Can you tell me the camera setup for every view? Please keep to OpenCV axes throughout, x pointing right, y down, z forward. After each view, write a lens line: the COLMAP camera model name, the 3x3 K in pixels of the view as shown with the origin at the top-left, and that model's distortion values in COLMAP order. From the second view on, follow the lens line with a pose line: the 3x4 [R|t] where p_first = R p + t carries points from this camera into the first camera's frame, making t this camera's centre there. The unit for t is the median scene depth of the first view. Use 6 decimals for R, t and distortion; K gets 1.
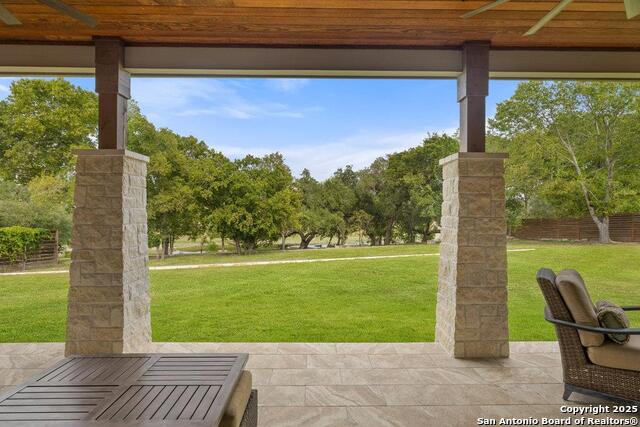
lens RADIAL K [[339.7, 0, 320.0], [0, 339.7, 213.5], [0, 0, 1]] dist [-0.001342, -0.000171]
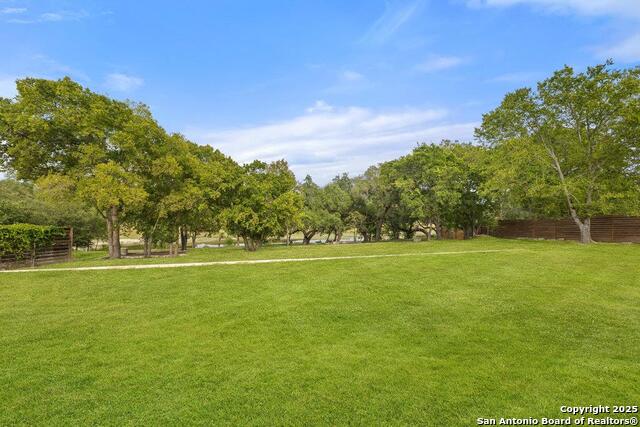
lens RADIAL K [[275.6, 0, 320.0], [0, 275.6, 213.5], [0, 0, 1]] dist [0.000809, -0.000060]
pose [[0.999973, 0.007288, 0.000420, -0.002093], [-0.007287, 0.999970, -0.002546, 0.001452], [-0.000438, 0.002543, 0.999997, 0.103439]]
